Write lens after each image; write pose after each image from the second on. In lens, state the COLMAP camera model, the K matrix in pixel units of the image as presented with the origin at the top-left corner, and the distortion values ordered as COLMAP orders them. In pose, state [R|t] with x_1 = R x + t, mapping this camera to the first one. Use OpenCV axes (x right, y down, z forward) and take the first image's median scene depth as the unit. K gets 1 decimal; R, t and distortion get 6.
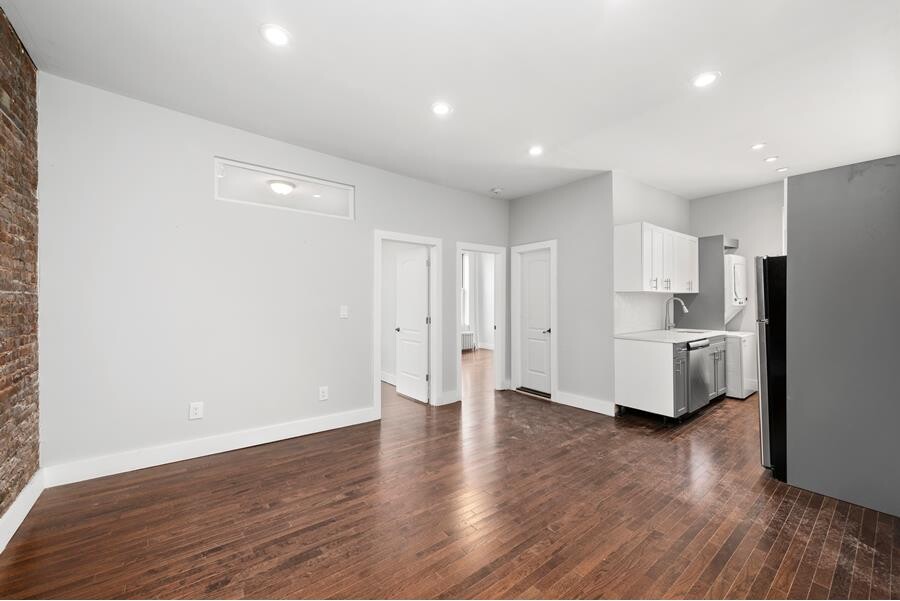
lens RADIAL K [[357.3, 0, 455.5], [0, 357.3, 301.5], [0, 0, 1]] dist [-0.001191, -0.000195]
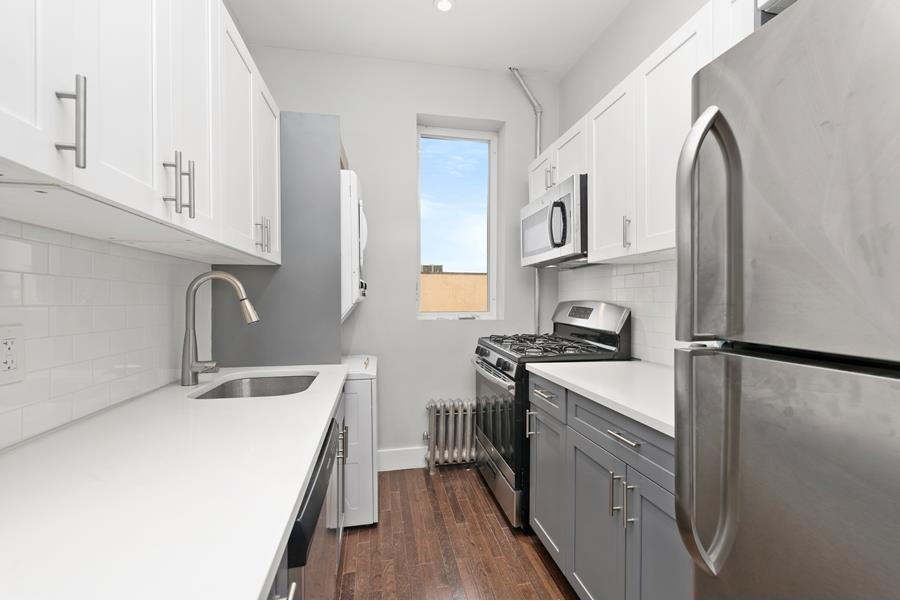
lens RADIAL K [[390.2, 0, 454.4], [0, 390.2, 298.9], [0, 0, 1]] dist [0.001969, 0.000083]
pose [[0.442990, -0.005622, 0.896509, 0.501047], [-0.007935, 0.999917, 0.010191, 0.007596], [-0.896492, -0.011628, 0.442908, 0.826439]]
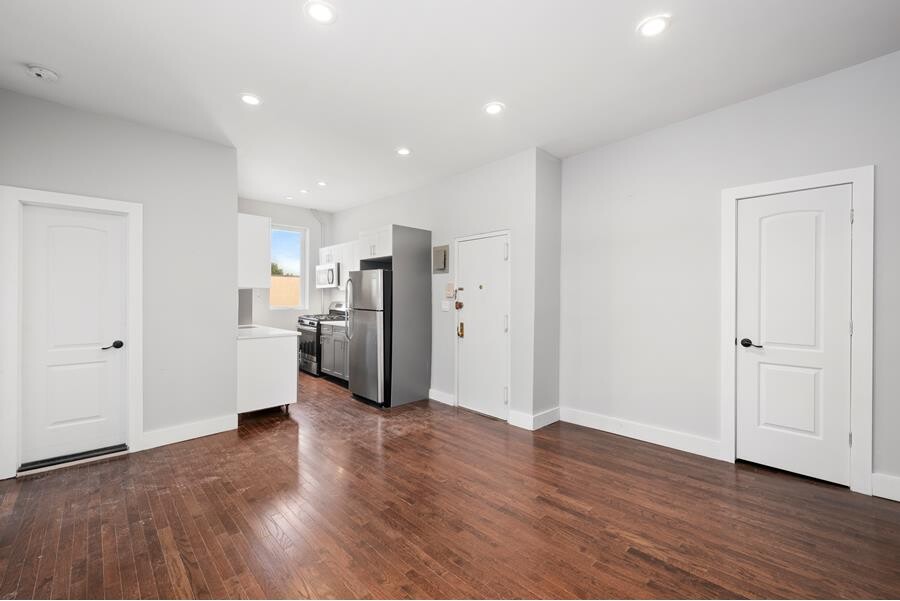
lens RADIAL K [[375.2, 0, 455.5], [0, 375.2, 298.4], [0, 0, 1]] dist [0.005066, 0.000241]
pose [[-0.113307, -0.002186, 0.993558, -0.563127], [-0.003703, 0.999992, 0.001778, -0.002054], [-0.993553, -0.003478, -0.113314, 0.597194]]
